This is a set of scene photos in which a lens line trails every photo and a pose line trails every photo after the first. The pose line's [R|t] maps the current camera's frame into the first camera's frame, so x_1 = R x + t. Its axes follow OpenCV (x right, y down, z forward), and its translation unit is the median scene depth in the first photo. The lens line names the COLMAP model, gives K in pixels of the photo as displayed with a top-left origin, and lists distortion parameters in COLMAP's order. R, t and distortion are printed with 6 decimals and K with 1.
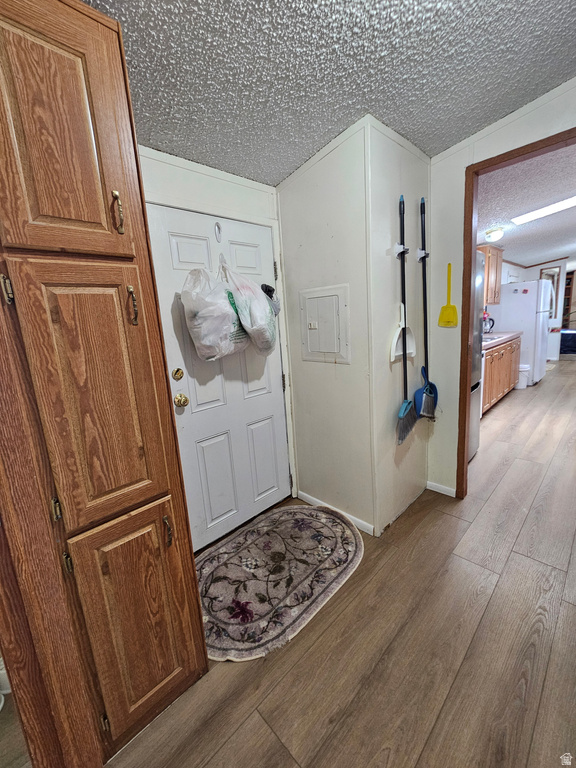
lens RADIAL K [[313.7, 0, 288.3], [0, 313.7, 380.2], [0, 0, 1]] dist [-0.003709, 0.000501]
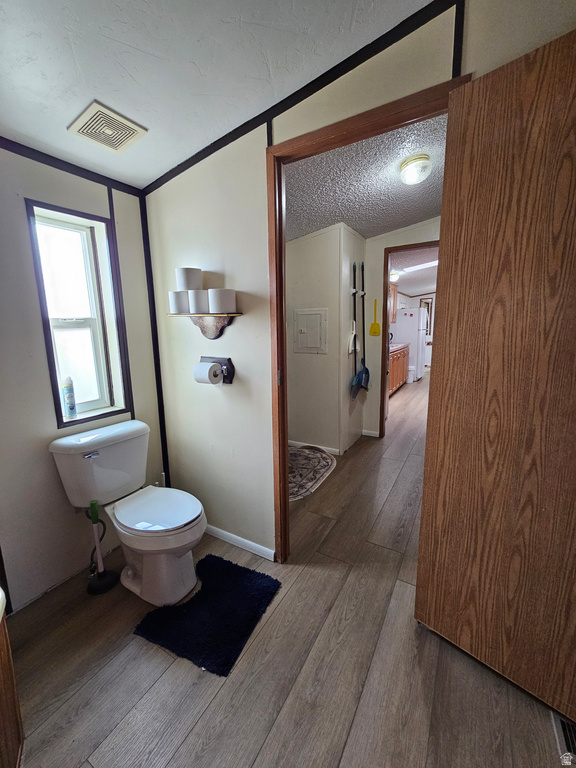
lens RADIAL K [[313.7, 0, 286.7], [0, 313.7, 381.9], [0, 0, 1]] dist [-0.003709, 0.000501]
pose [[0.963349, 0.002122, 0.268242, -0.448151], [0.004024, 0.999742, -0.022357, 0.129654], [-0.268220, 0.022617, 0.963092, -0.560969]]
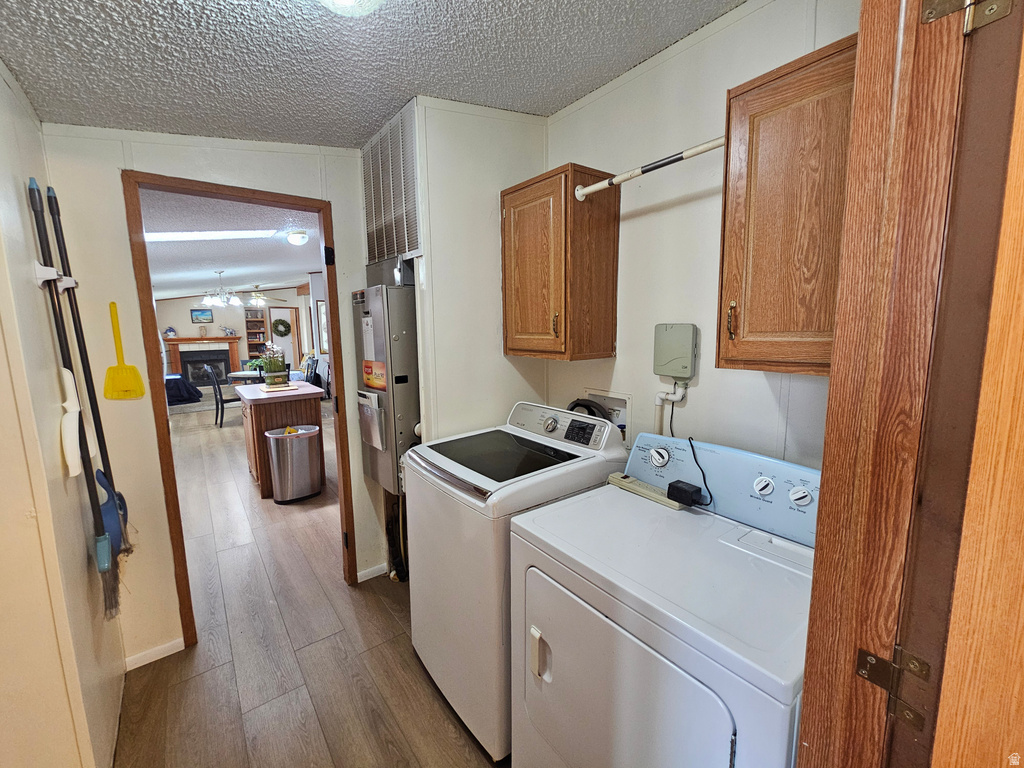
lens RADIAL K [[418.2, 0, 509.4], [0, 418.2, 380.9], [0, 0, 1]] dist [-0.003709, 0.000501]
pose [[0.103480, -0.063835, 0.992581, -0.266759], [0.192888, 0.980281, 0.042934, -0.098030], [-0.975749, 0.187014, 0.113752, 0.147412]]
